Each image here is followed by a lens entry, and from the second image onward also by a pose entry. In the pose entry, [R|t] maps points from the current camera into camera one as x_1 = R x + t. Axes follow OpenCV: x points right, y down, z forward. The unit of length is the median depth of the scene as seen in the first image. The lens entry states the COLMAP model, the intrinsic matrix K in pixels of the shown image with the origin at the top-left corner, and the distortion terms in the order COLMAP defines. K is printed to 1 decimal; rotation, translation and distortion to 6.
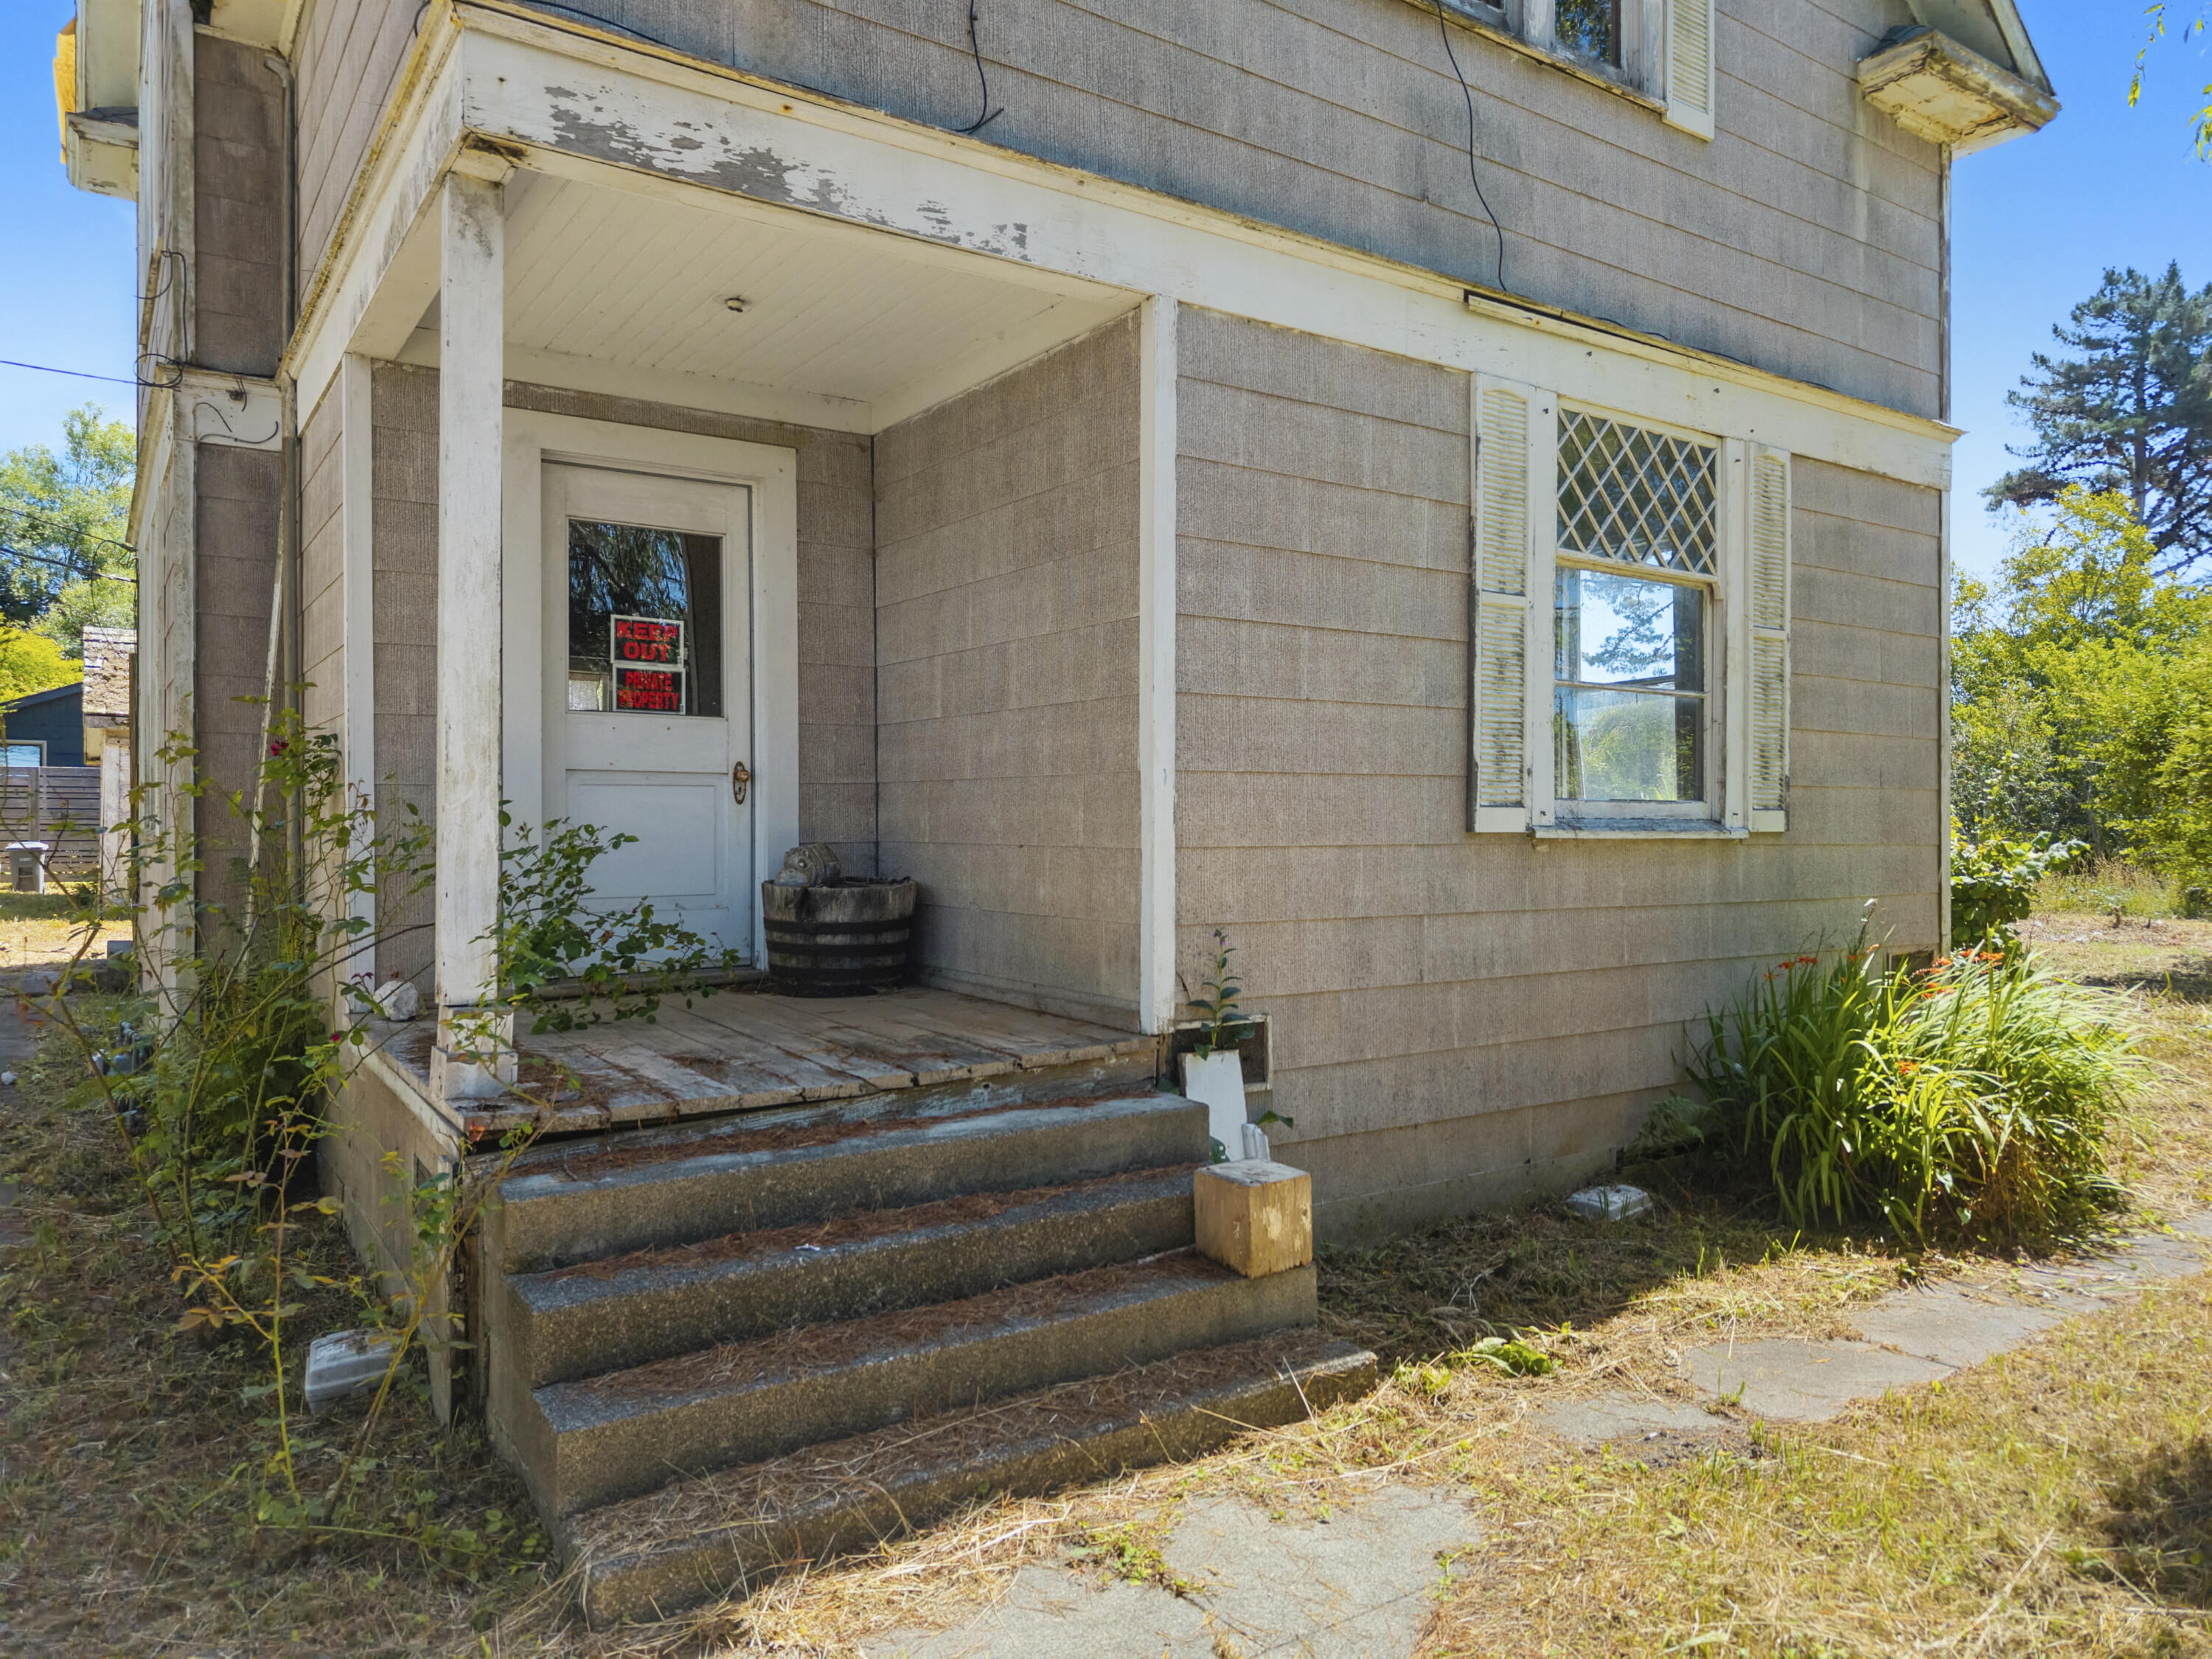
lens RADIAL K [[1493.5, 0, 1106.0], [0, 1493.5, 829.5], [0, 0, 1]] dist [0.003265, -0.017015]
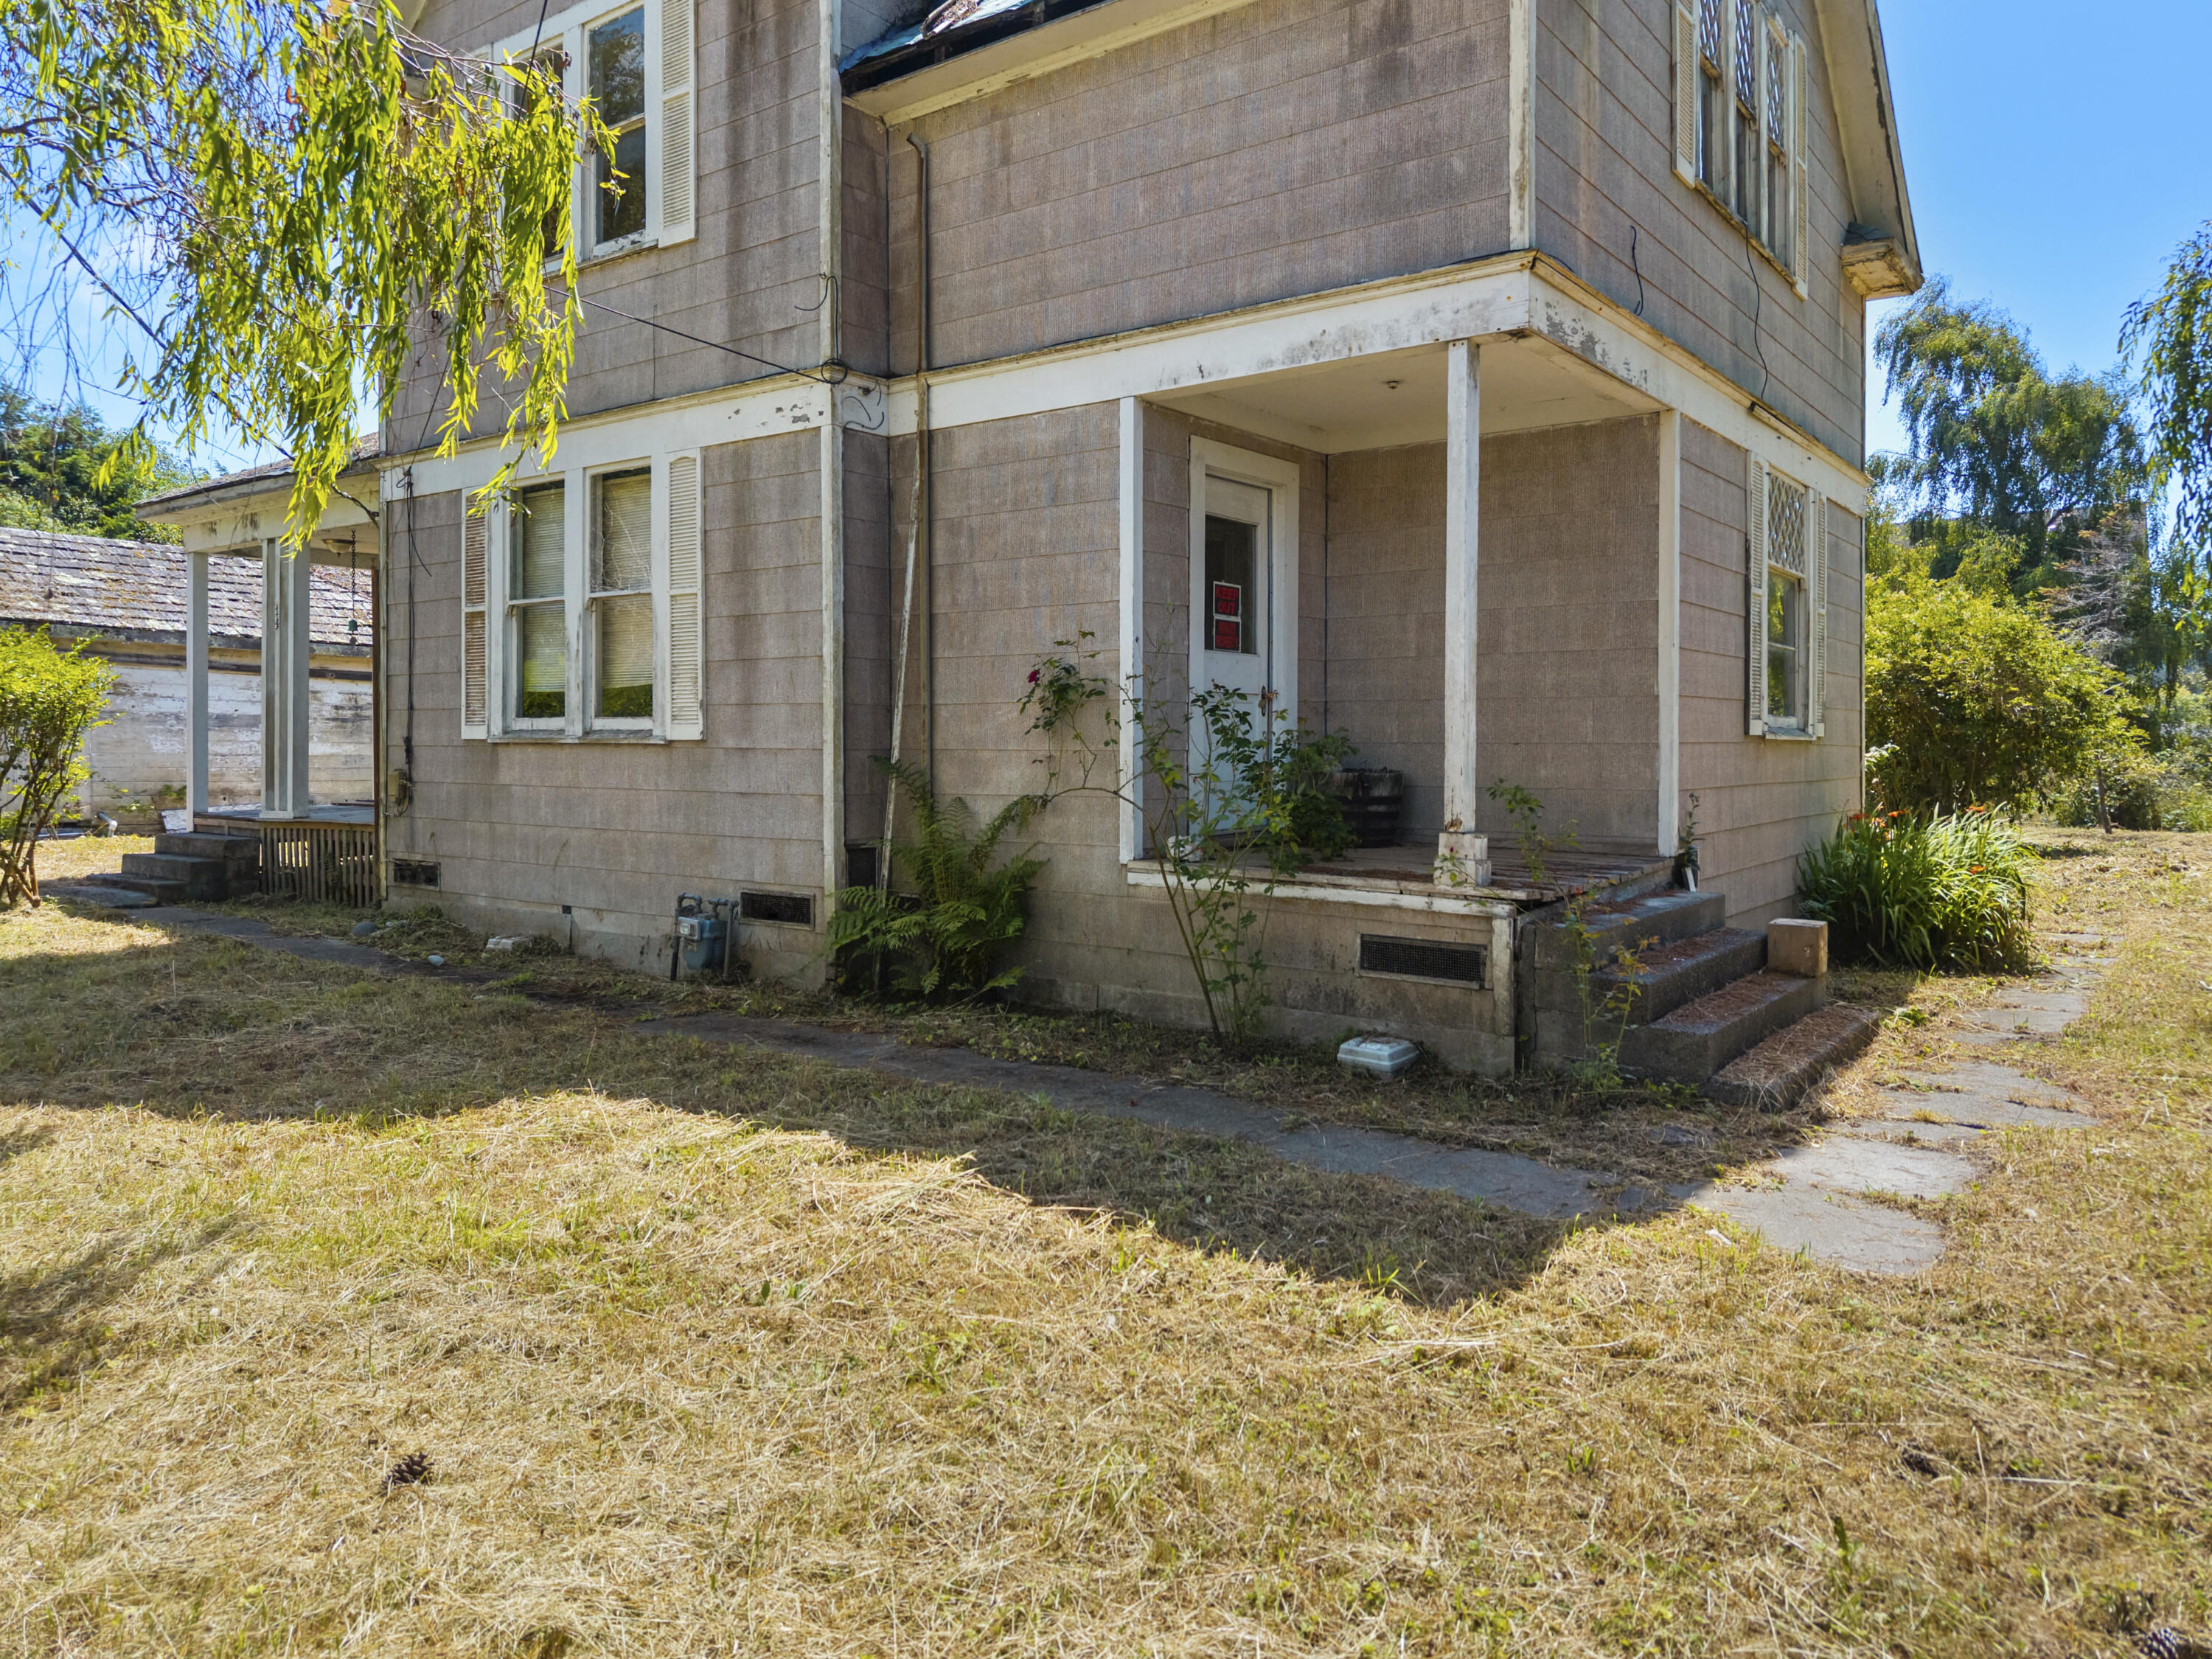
lens RADIAL K [[1541.7, 0, 1105.4], [0, 1541.7, 721.2], [0, 0, 1]] dist [-0.001516, -0.002212]
pose [[0.946604, 0.003161, 0.322384, -0.391445], [0.003113, 0.999816, -0.018945, 0.007104], [-0.322384, 0.018937, 0.946419, -0.144812]]
